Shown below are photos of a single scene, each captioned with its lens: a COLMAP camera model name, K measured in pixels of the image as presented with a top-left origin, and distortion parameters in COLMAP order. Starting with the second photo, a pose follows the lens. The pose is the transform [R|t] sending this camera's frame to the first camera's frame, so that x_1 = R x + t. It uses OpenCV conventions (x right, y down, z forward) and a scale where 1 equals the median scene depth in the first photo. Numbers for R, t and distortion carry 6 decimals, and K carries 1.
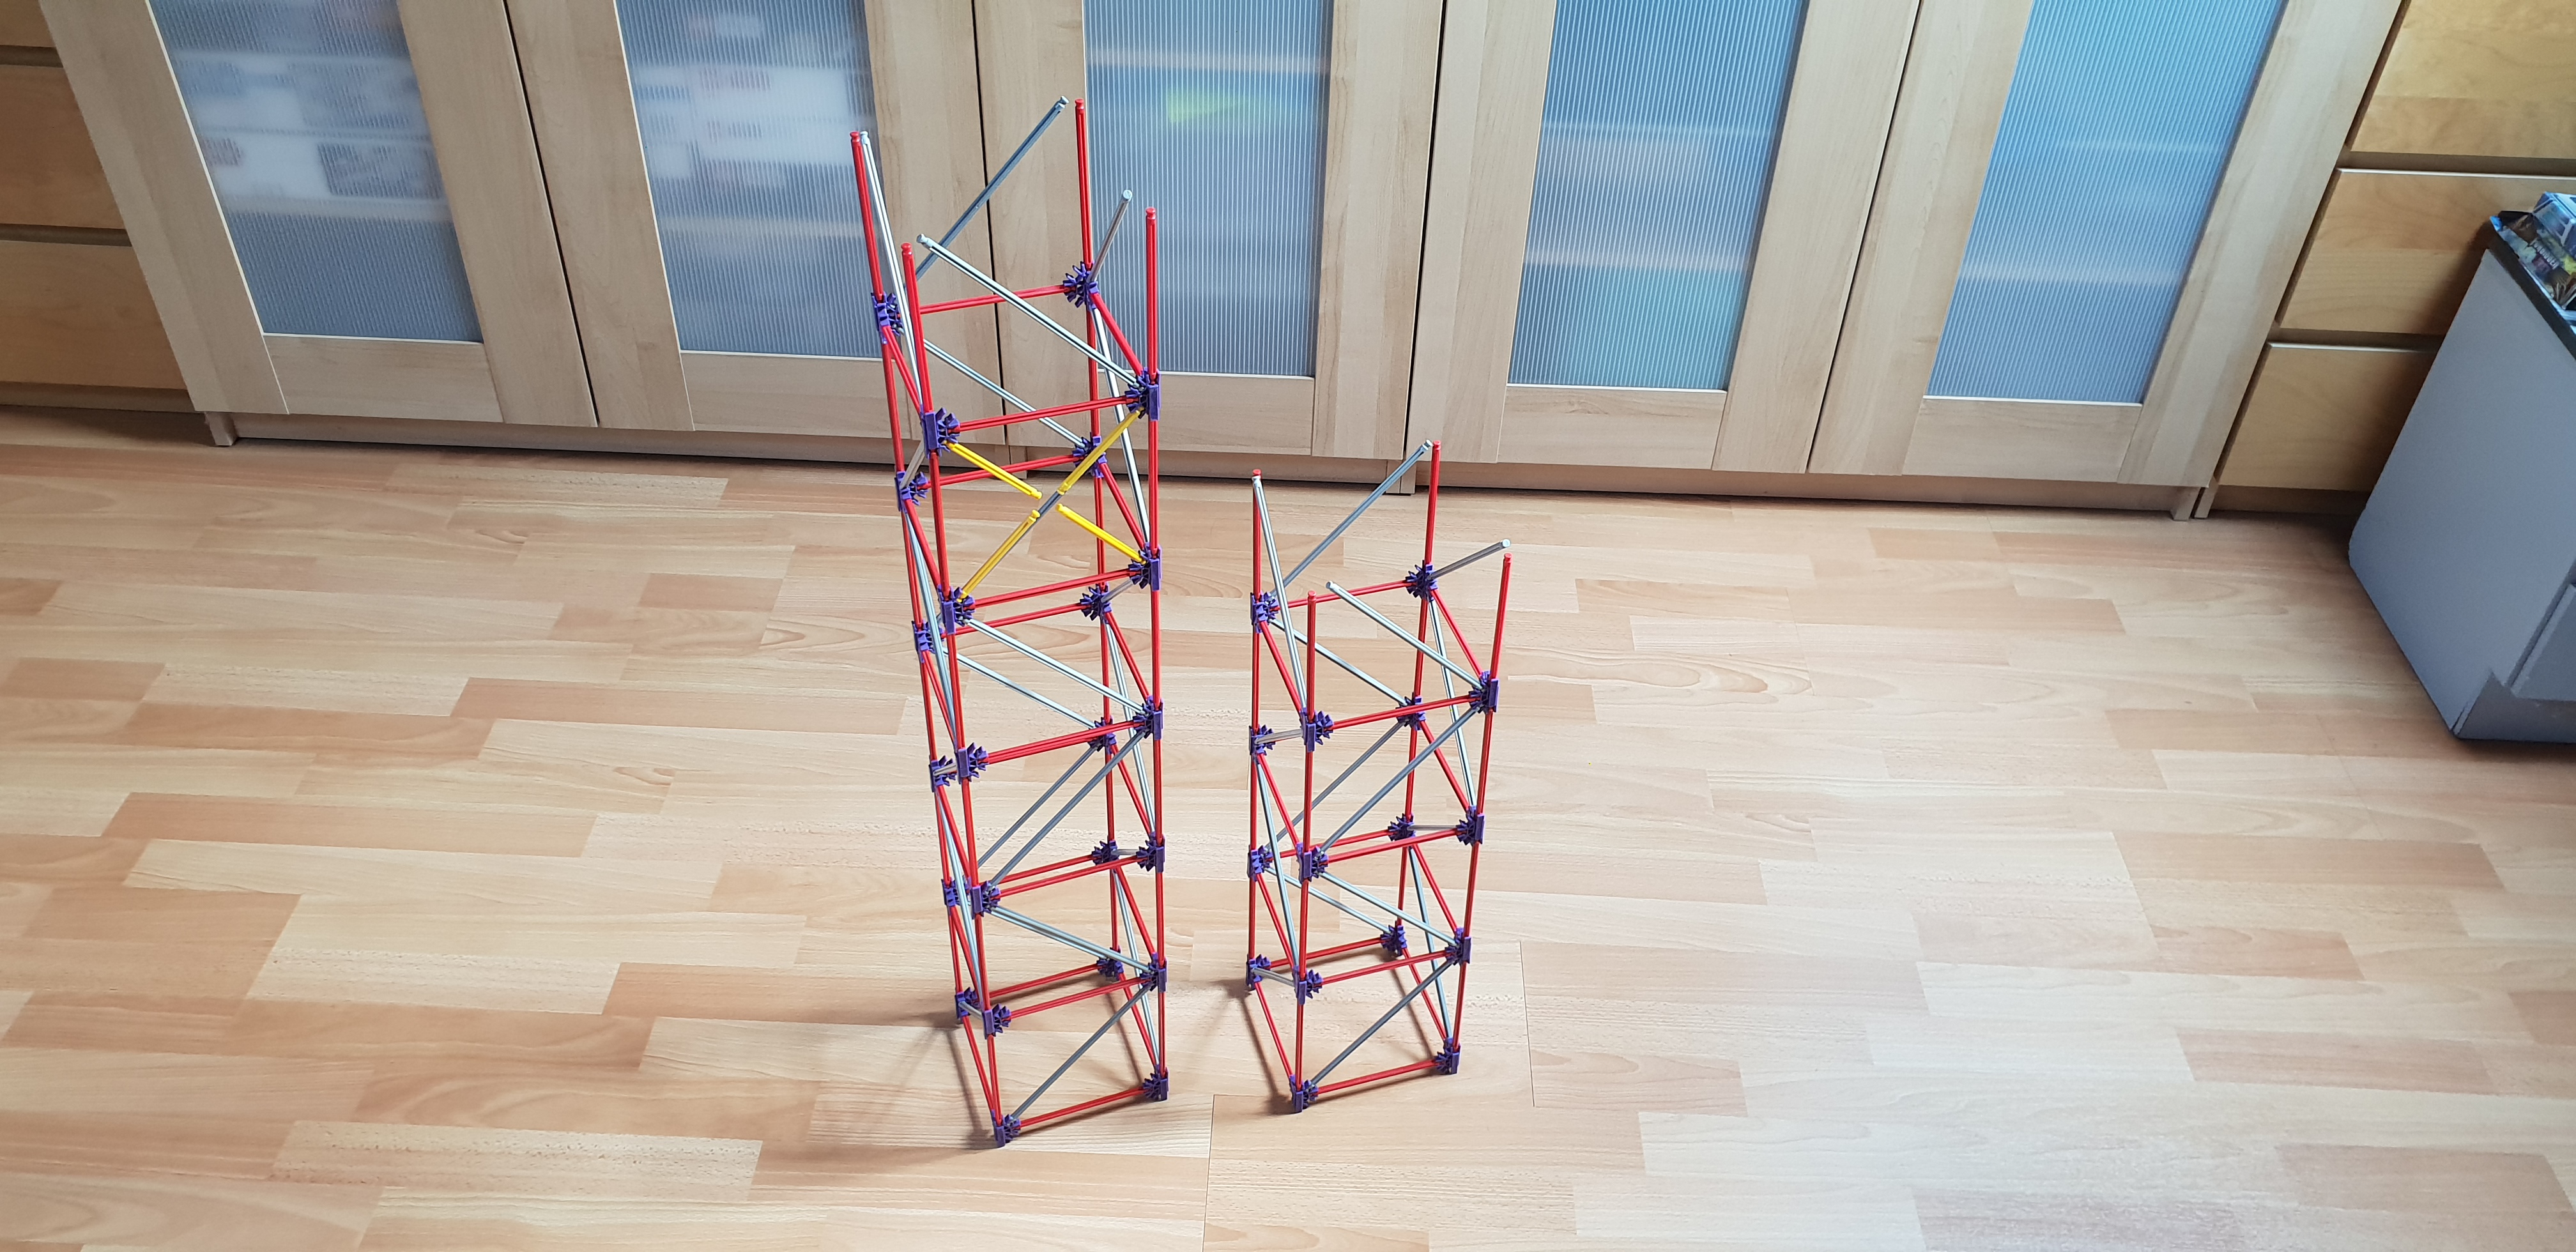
lens RADIAL K [[2057.1, 0, 1275.2], [0, 2057.1, 565.9], [0, 0, 1]] dist [0.000178, 0.007203]
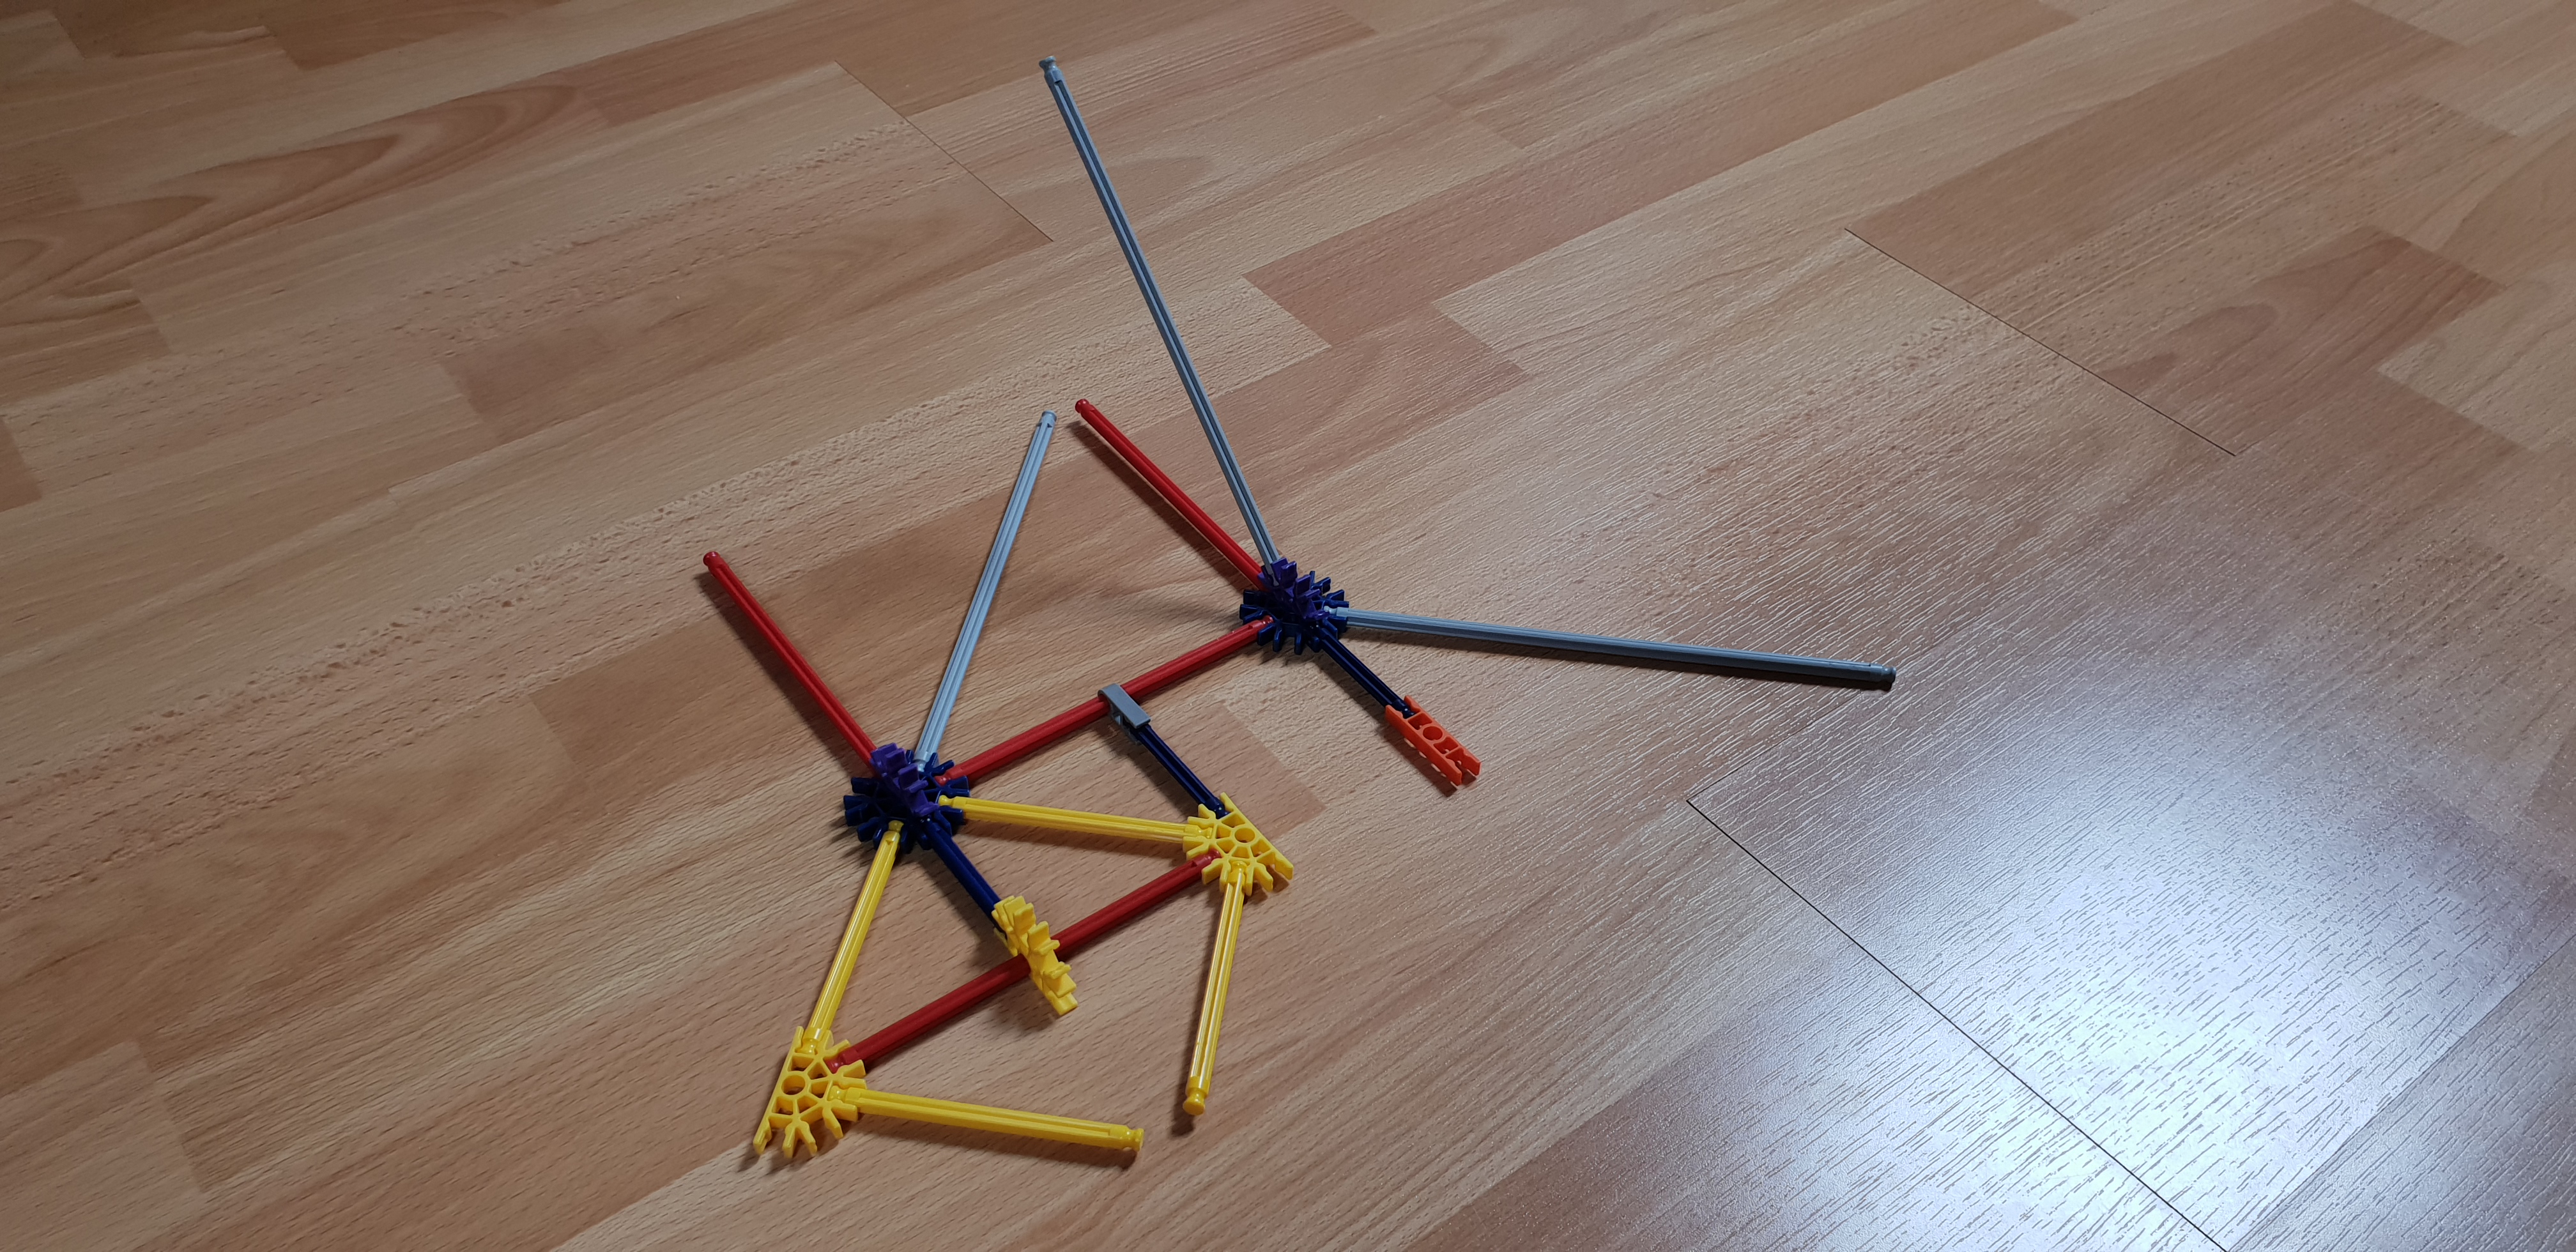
lens RADIAL K [[2057.1, 0, 1303.3], [0, 2057.1, 625.7], [0, 0, 1]] dist [0.000178, 0.007203]
pose [[0.771686, -0.437049, 0.462048, -0.196546], [0.389814, 0.899054, 0.199366, 0.117719], [-0.502539, 0.026265, 0.864156, 0.631078]]
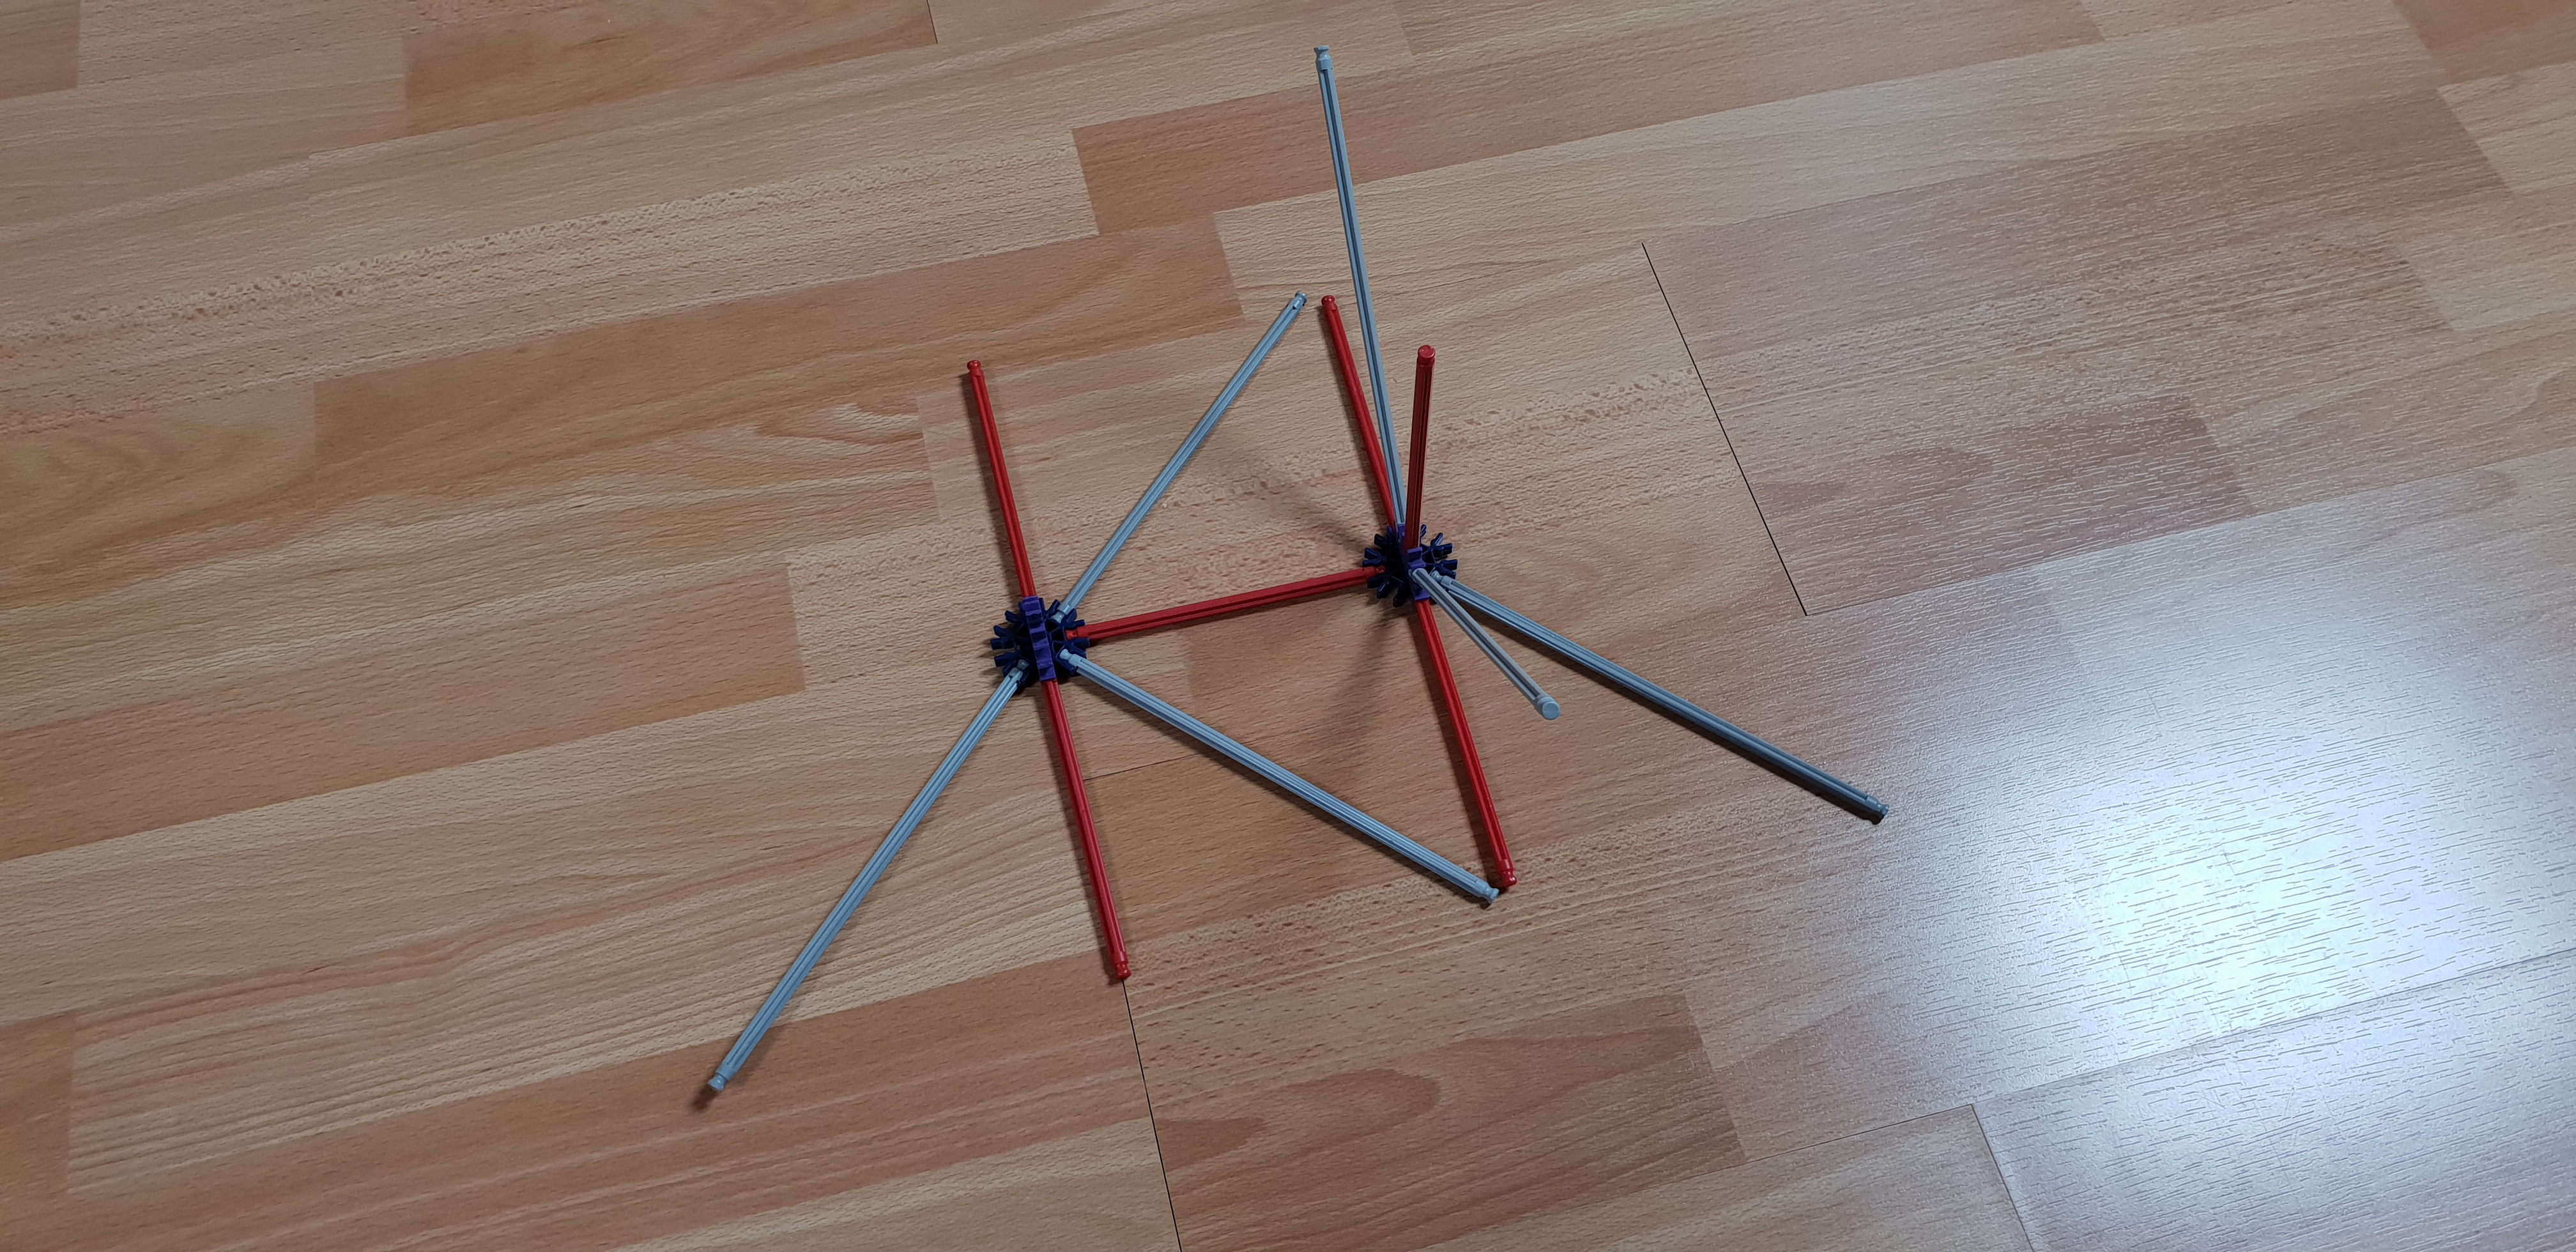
lens RADIAL K [[2057.1, 0, 1303.7], [0, 2057.1, 630.4], [0, 0, 1]] dist [0.000178, 0.007203]
pose [[0.959334, -0.251325, 0.128510, -0.027276], [0.184940, 0.903560, 0.386493, 0.068490], [-0.213251, -0.347009, 0.913296, 0.538913]]
